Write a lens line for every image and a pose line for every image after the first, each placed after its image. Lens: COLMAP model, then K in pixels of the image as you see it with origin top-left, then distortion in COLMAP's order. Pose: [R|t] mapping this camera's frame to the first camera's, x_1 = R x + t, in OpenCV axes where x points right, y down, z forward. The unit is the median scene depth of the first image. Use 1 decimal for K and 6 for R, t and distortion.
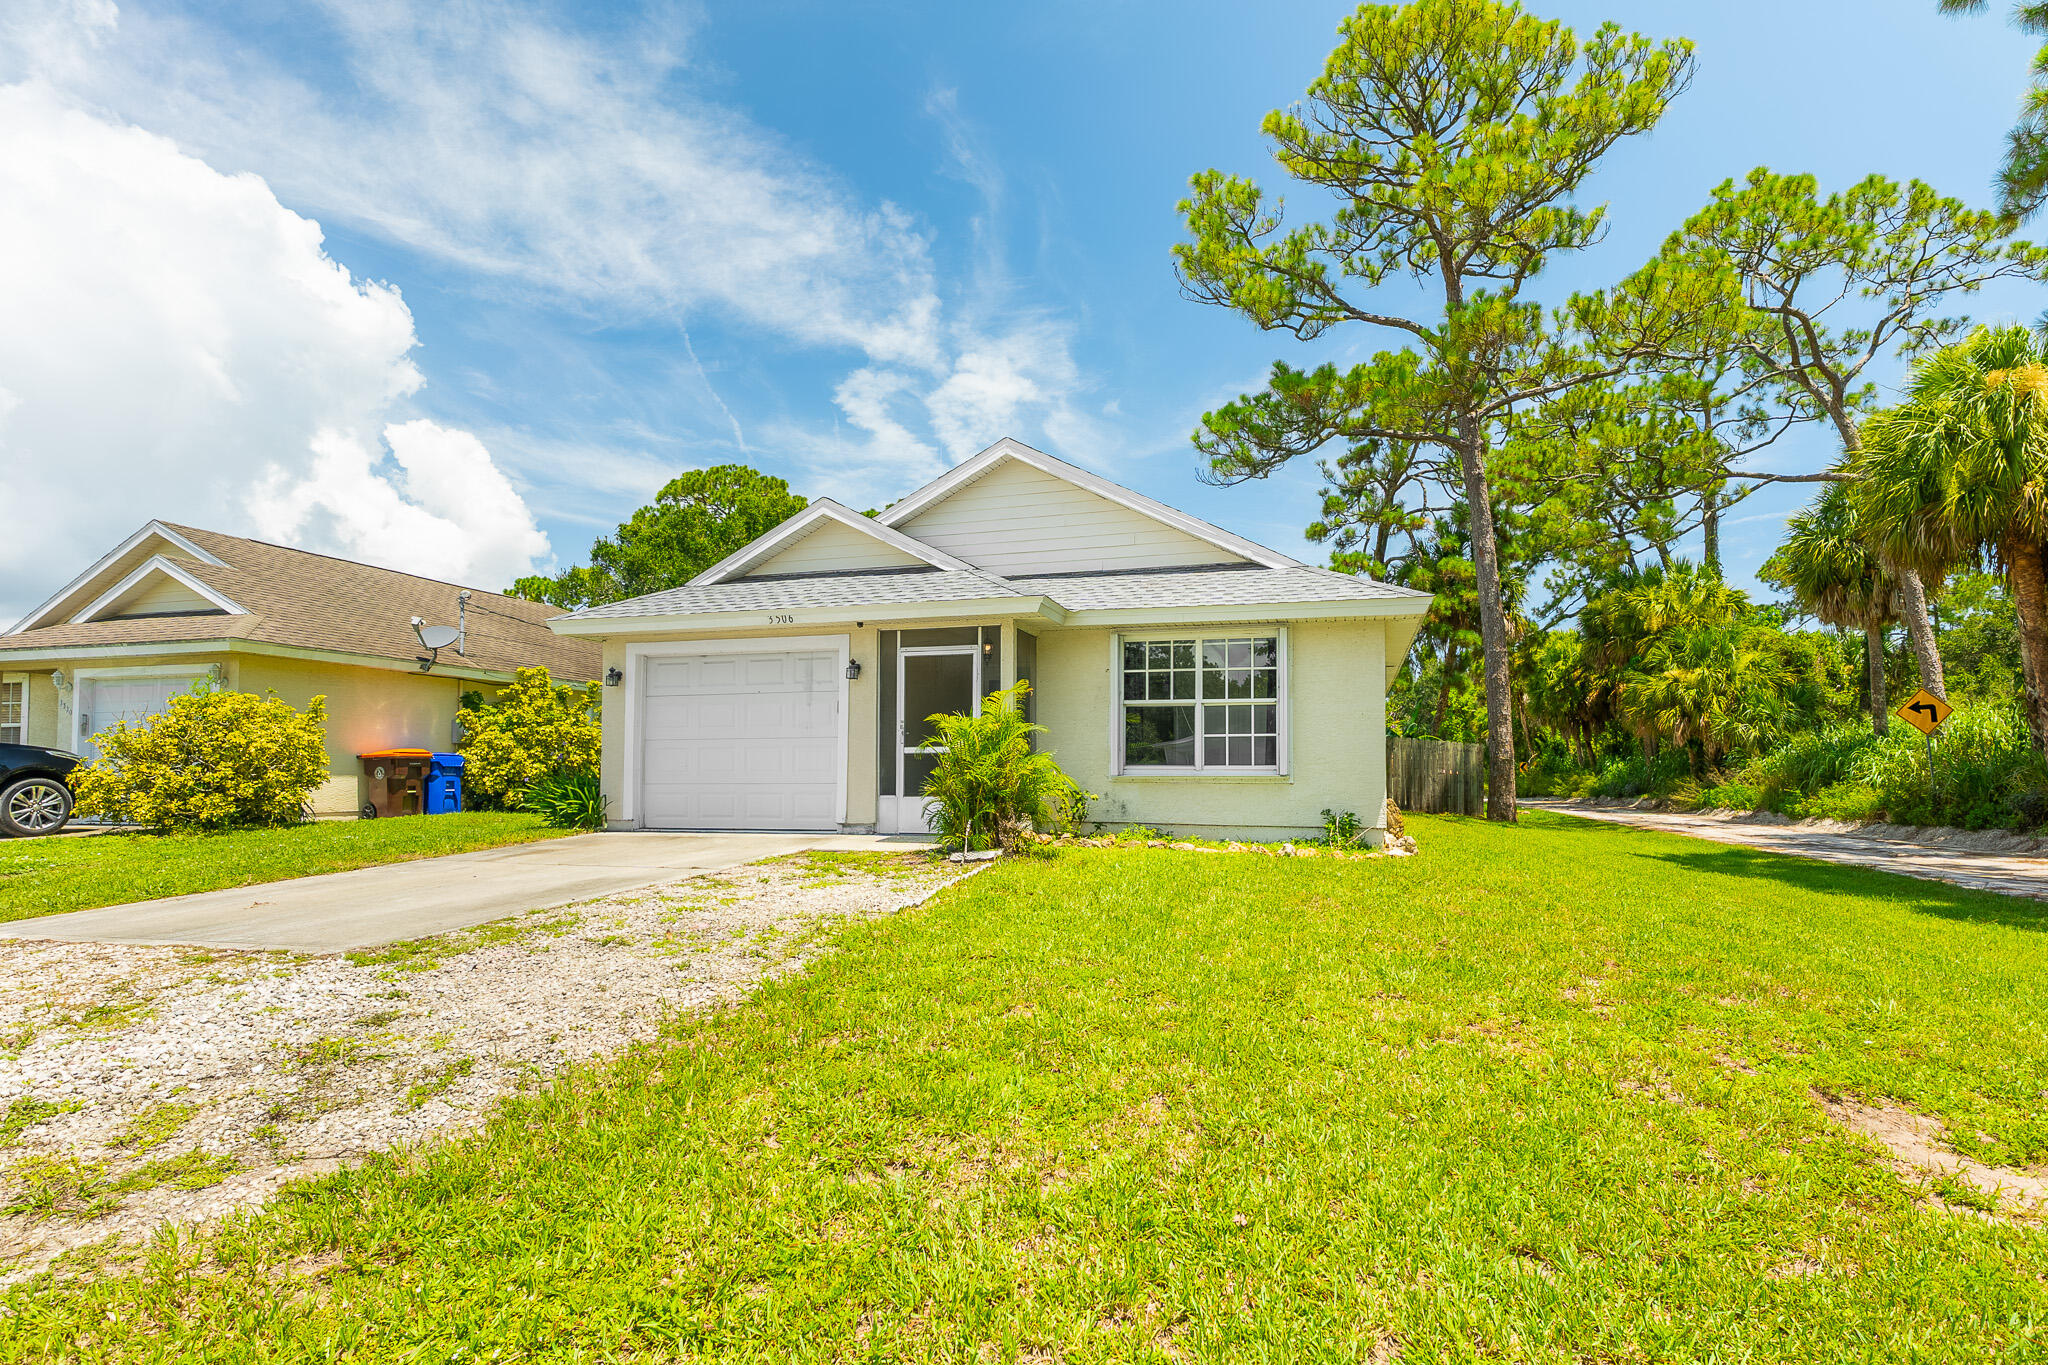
lens RADIAL K [[1019.4, 0, 1054.7], [0, 1019.4, 734.7], [0, 0, 1]] dist [0.004305, -0.002344]
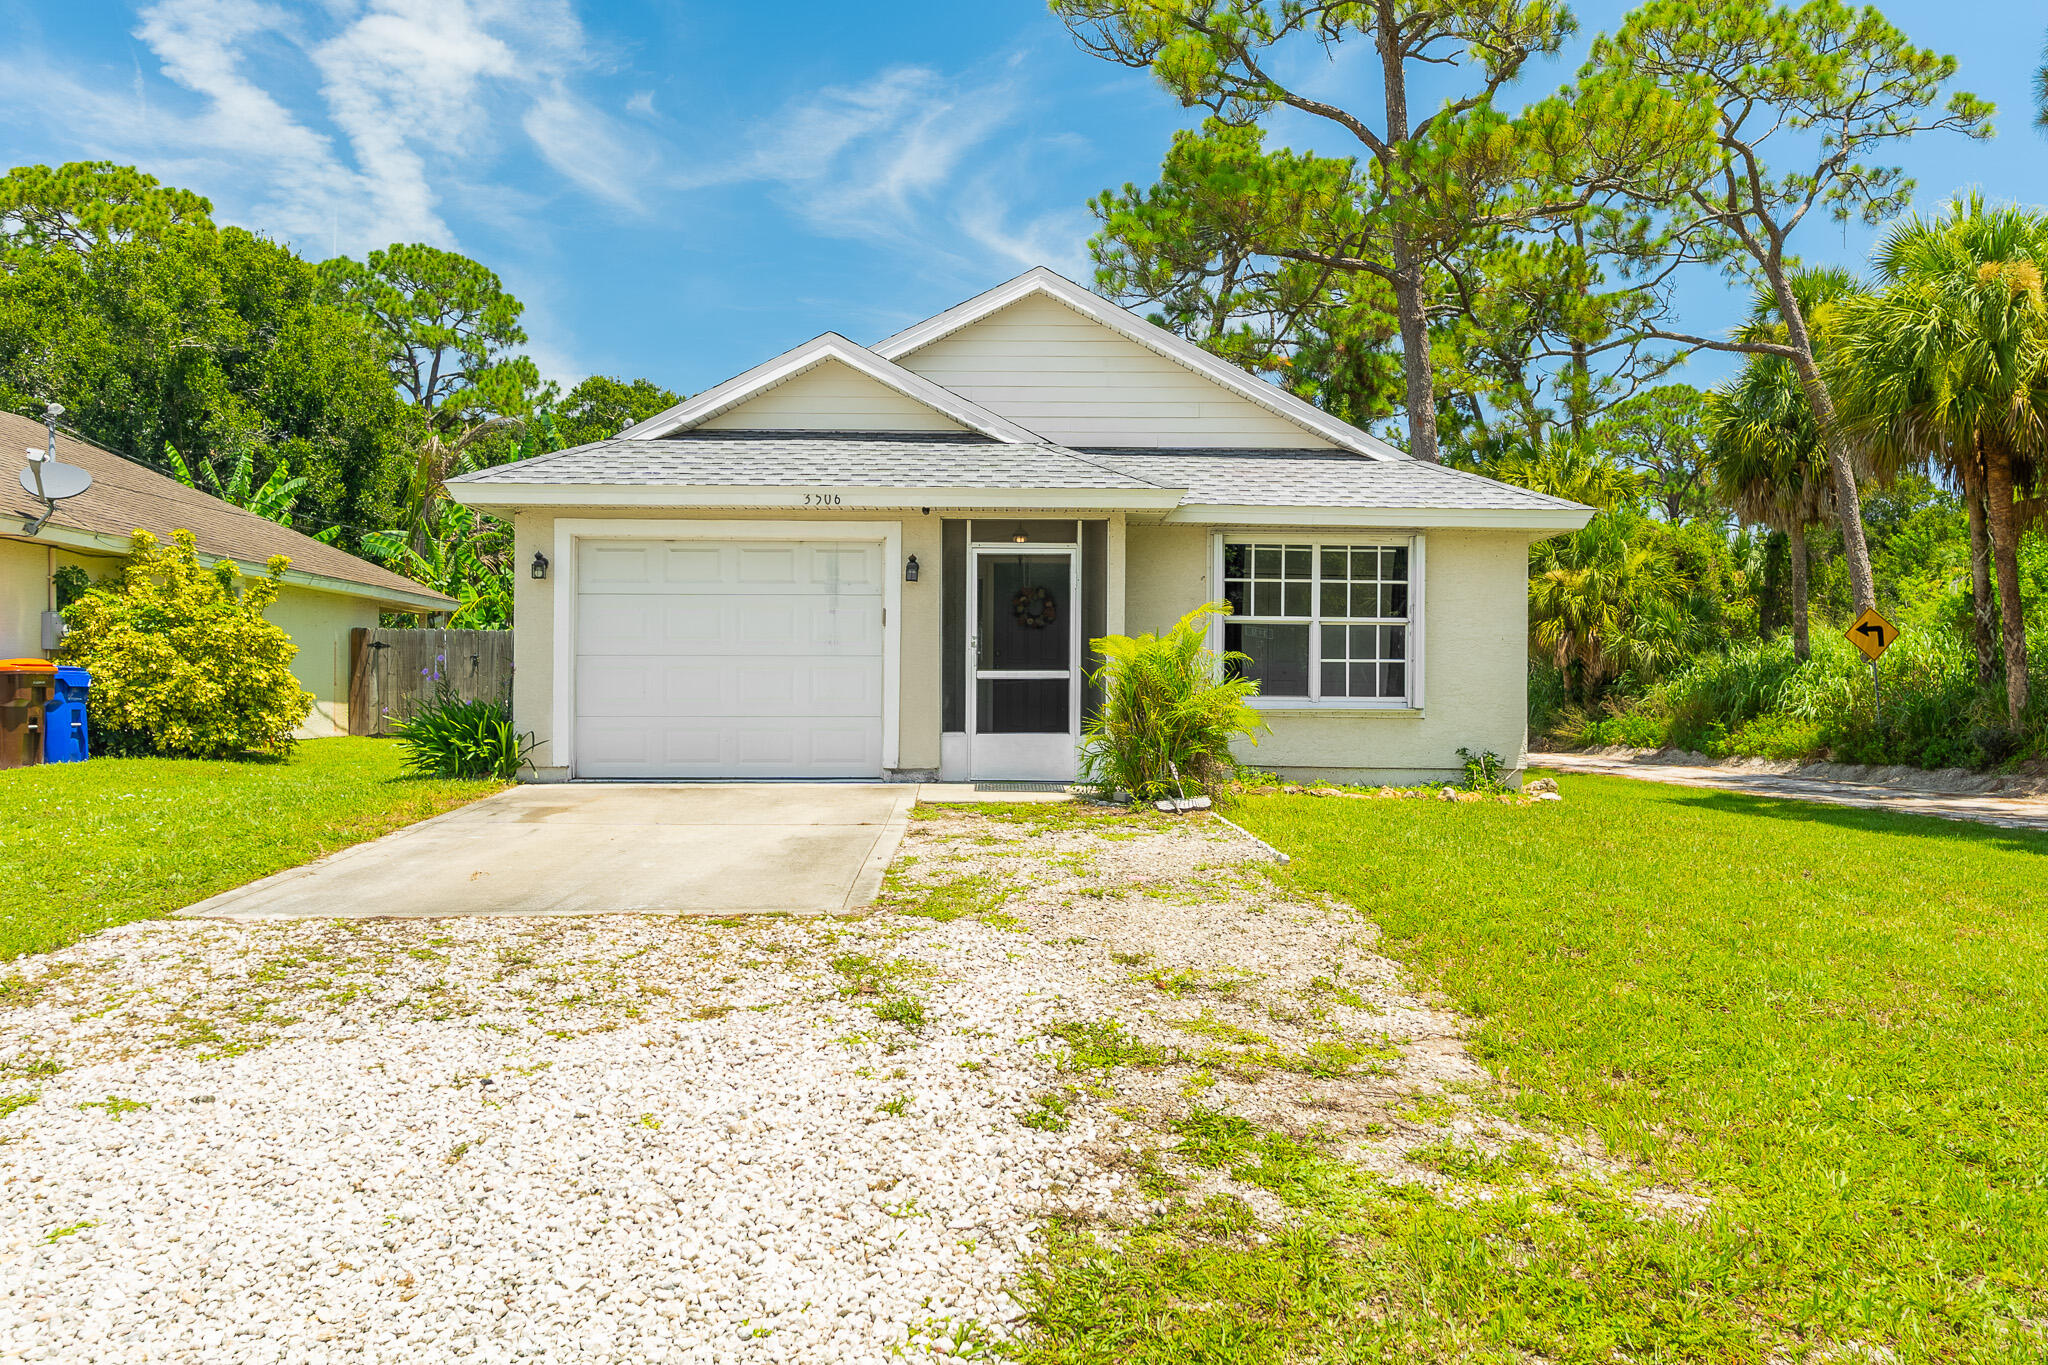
lens RADIAL K [[1589.0, 0, 1021.2], [0, 1589.0, 684.1], [0, 0, 1]] dist [0.000750, 0.006806]
pose [[0.956540, 0.007986, 0.291491, -0.262053], [-0.017078, 0.999443, 0.028662, -0.007176], [-0.291100, -0.032395, 0.956144, -0.096258]]
